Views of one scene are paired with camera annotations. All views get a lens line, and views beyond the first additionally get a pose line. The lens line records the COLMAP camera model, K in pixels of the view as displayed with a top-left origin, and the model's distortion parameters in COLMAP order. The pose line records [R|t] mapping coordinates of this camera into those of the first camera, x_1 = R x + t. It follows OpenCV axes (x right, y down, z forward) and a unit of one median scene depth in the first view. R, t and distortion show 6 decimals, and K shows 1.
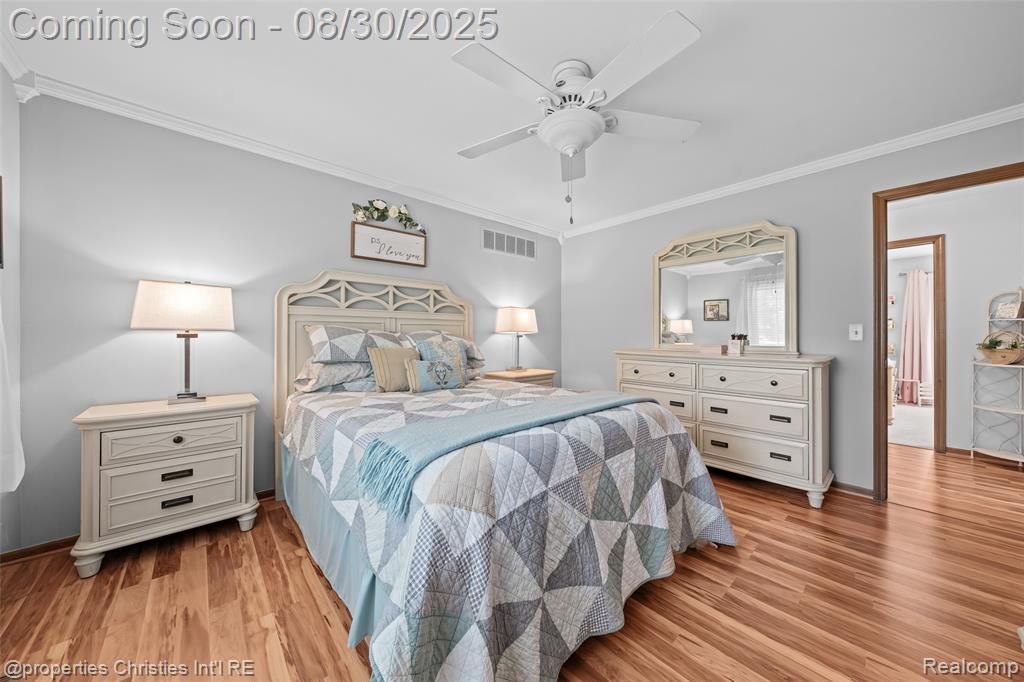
lens RADIAL K [[358.8, 0, 518.5], [0, 358.8, 332.9], [0, 0, 1]] dist [0.002051, -0.000291]
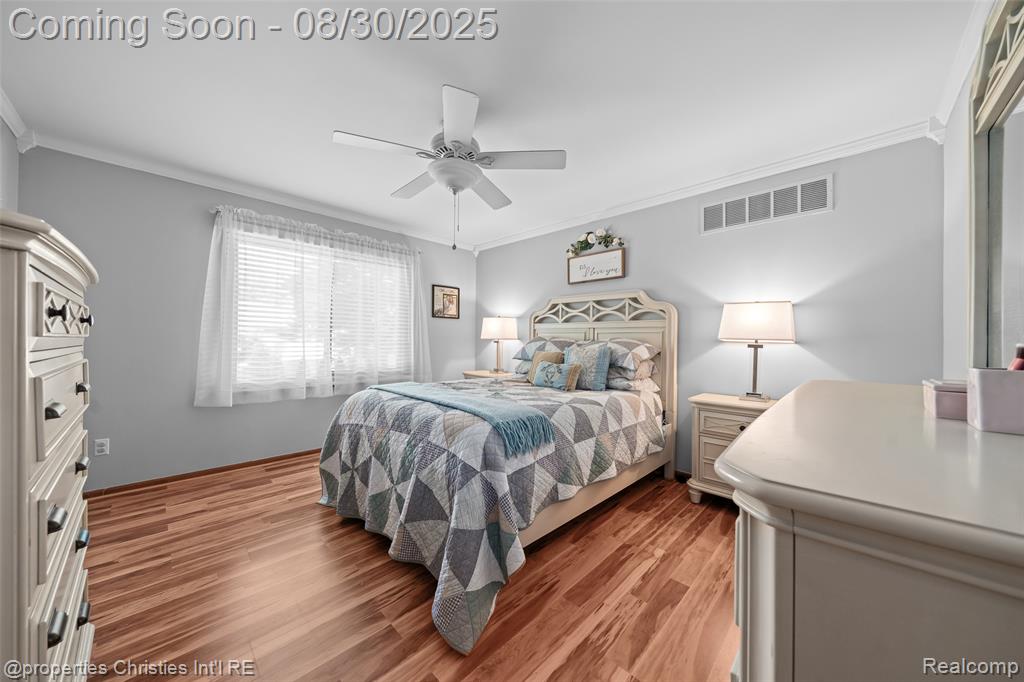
lens RADIAL K [[358.8, 0, 517.6], [0, 358.8, 343.0], [0, 0, 1]] dist [0.002051, -0.000291]
pose [[0.057740, 0.000339, -0.998332, 0.770066], [-0.006965, 0.999976, -0.000064, 0.008515], [0.998307, 0.006957, 0.057741, 0.648786]]
